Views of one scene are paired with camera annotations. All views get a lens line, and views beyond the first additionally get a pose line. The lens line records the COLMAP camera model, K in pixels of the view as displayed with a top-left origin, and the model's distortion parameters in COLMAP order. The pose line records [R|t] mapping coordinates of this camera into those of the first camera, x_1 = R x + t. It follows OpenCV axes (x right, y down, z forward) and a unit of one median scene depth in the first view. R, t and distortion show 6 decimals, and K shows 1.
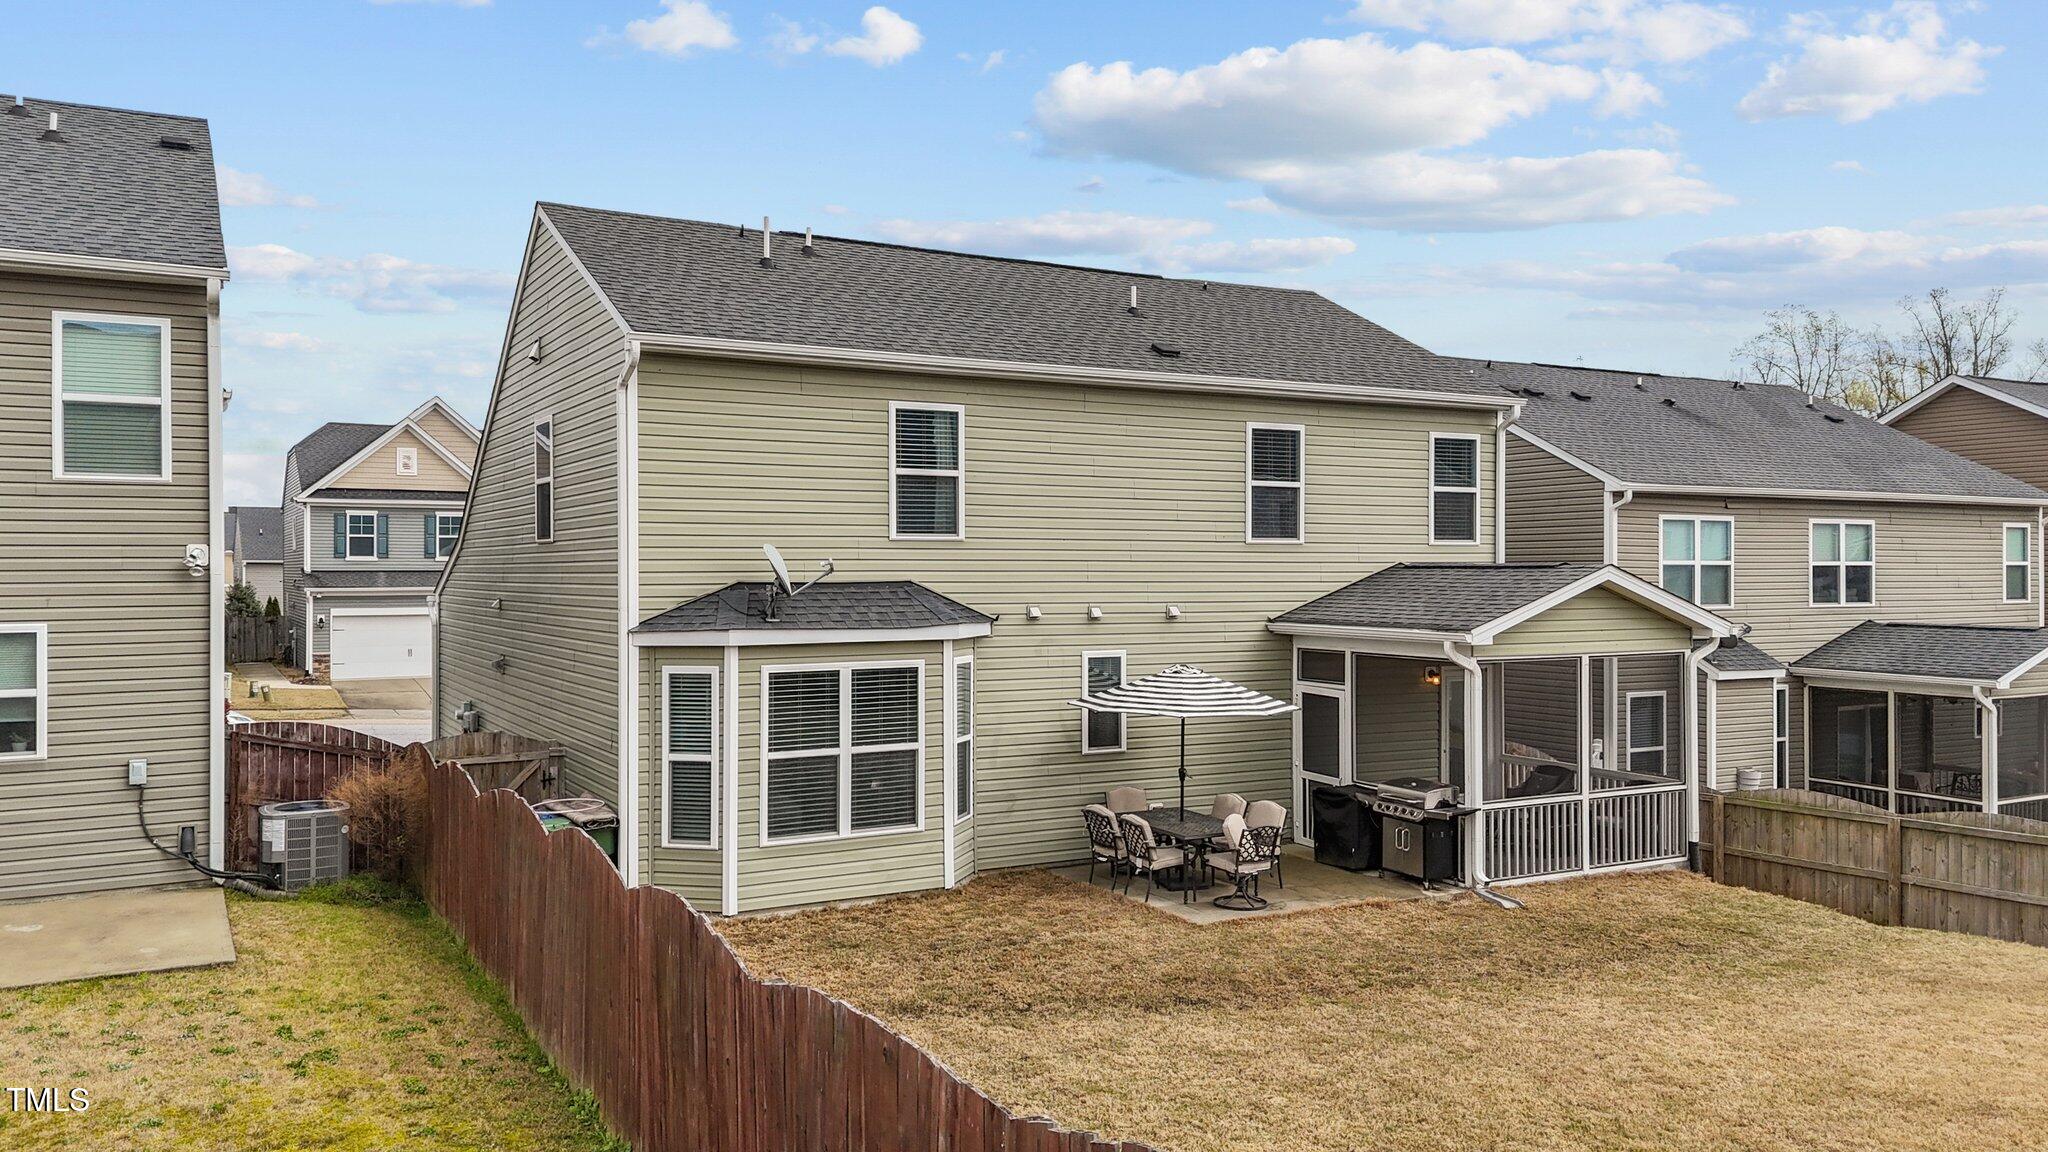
lens RADIAL K [[1512.2, 0, 1024.1], [0, 1512.2, 564.0], [0, 0, 1]] dist [0.086260, -0.102173]
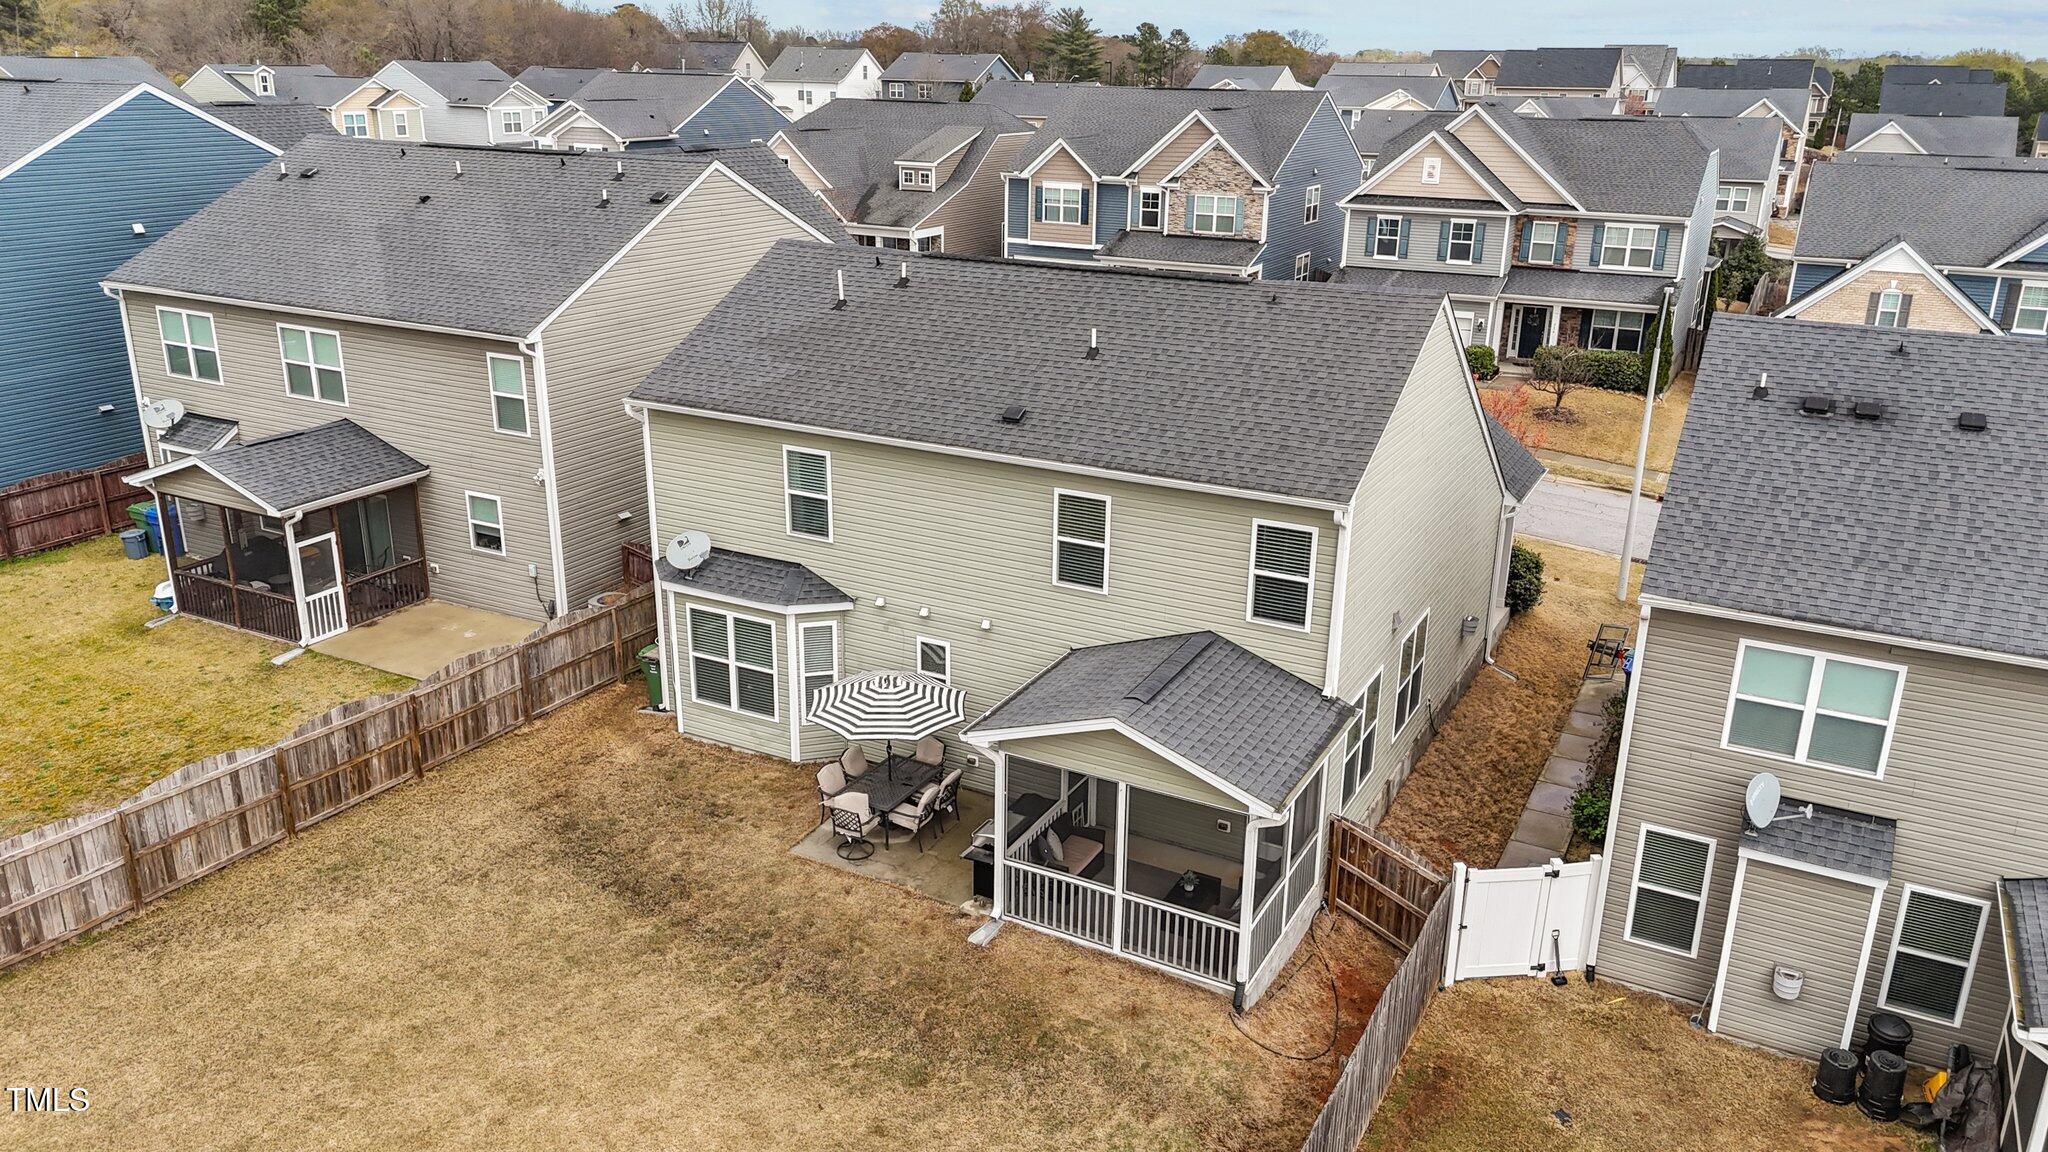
lens RADIAL K [[1512.2, 0, 1024.1], [0, 1512.2, 564.0], [0, 0, 1]] dist [0.086260, -0.102173]
pose [[0.539259, 0.278094, -0.794899, 1.080093], [-0.010651, 0.946080, 0.323759, -0.415741], [0.842073, -0.166124, 0.513144, 0.371139]]
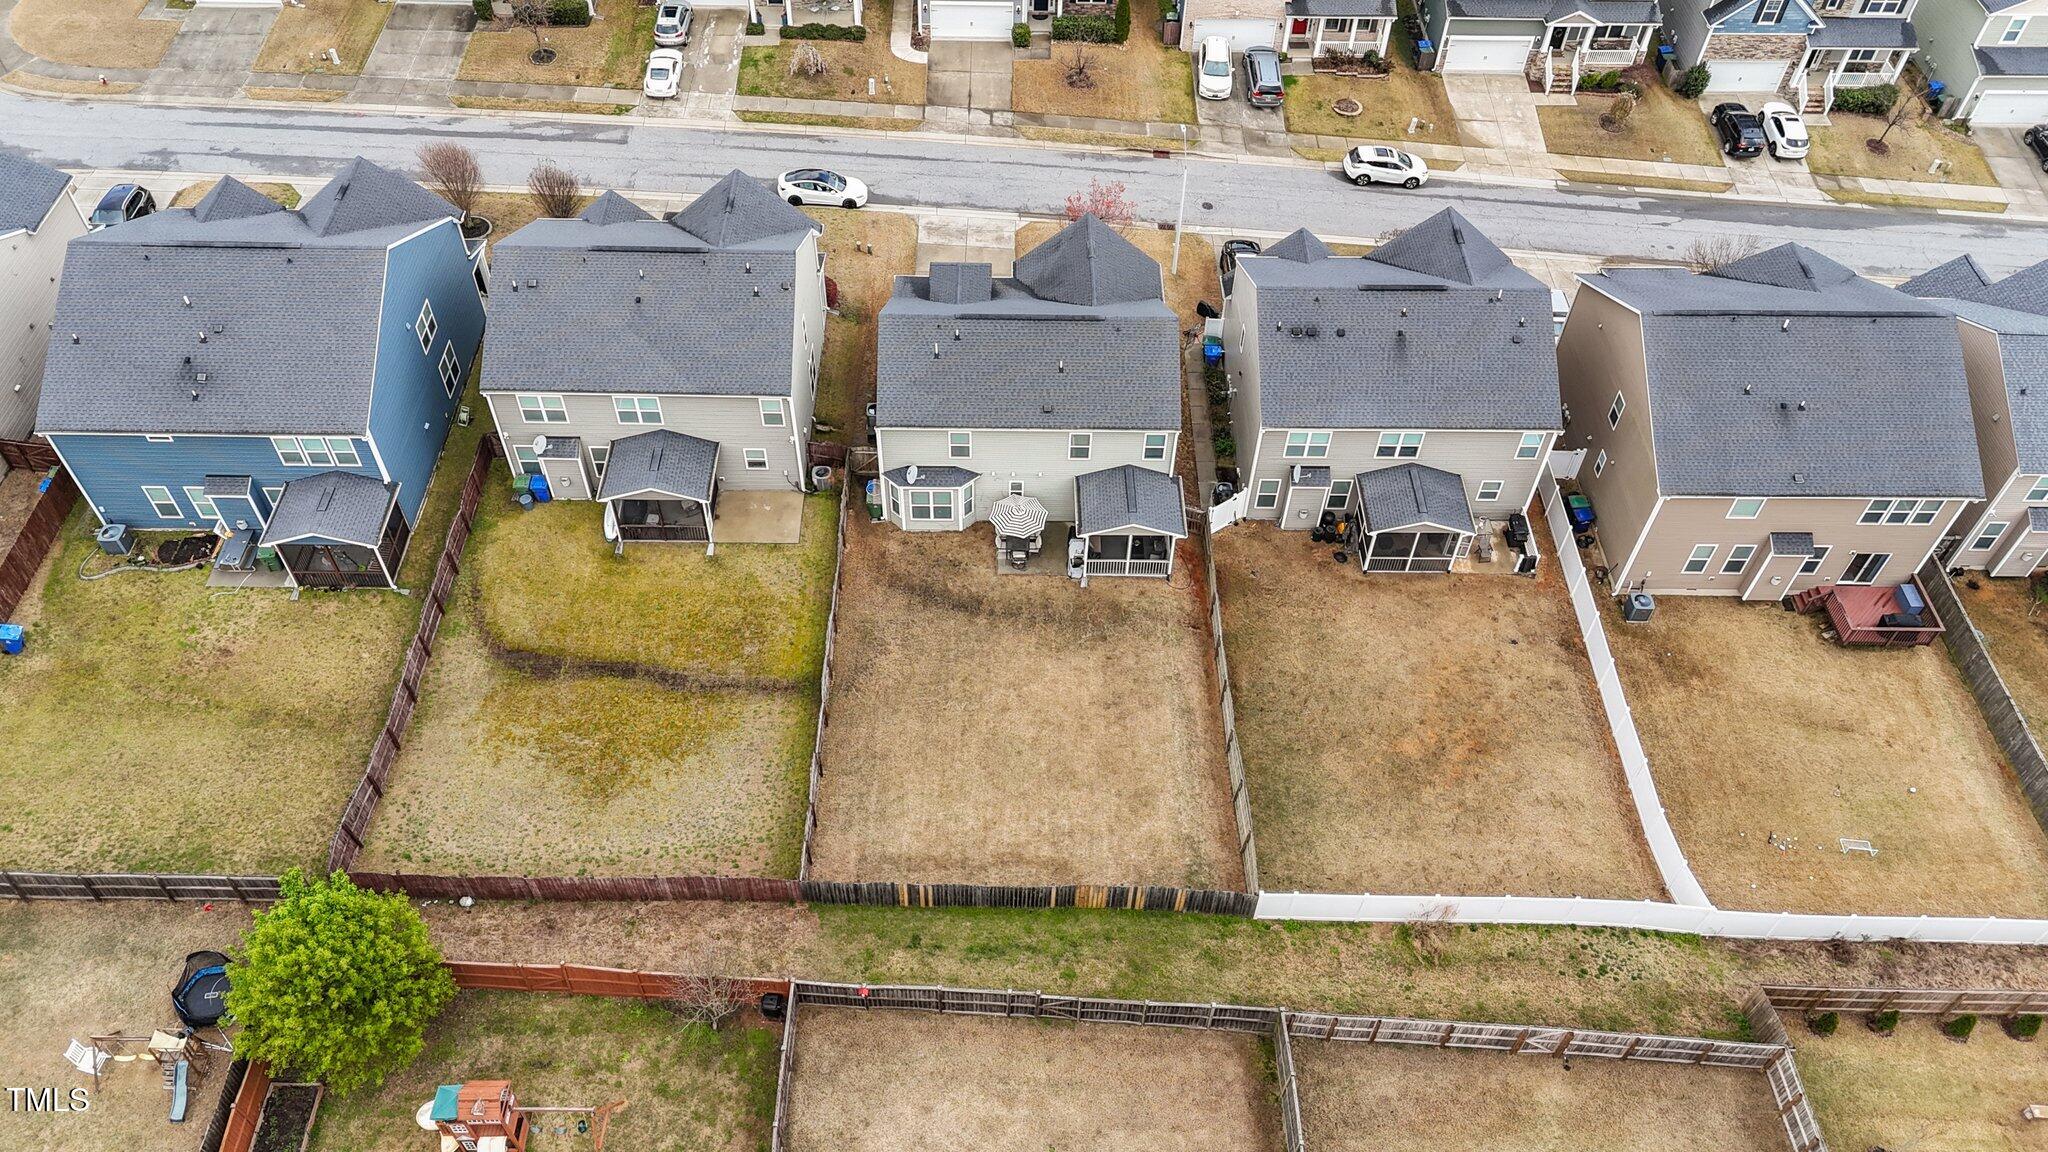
lens RADIAL K [[1512.2, 0, 1024.1], [0, 1512.2, 564.0], [0, 0, 1]] dist [0.086260, -0.102173]
pose [[0.874996, 0.378391, -0.301996, 1.141938], [-0.020724, 0.652496, 0.757508, -2.353354], [0.483686, -0.656558, 0.578774, -1.097701]]
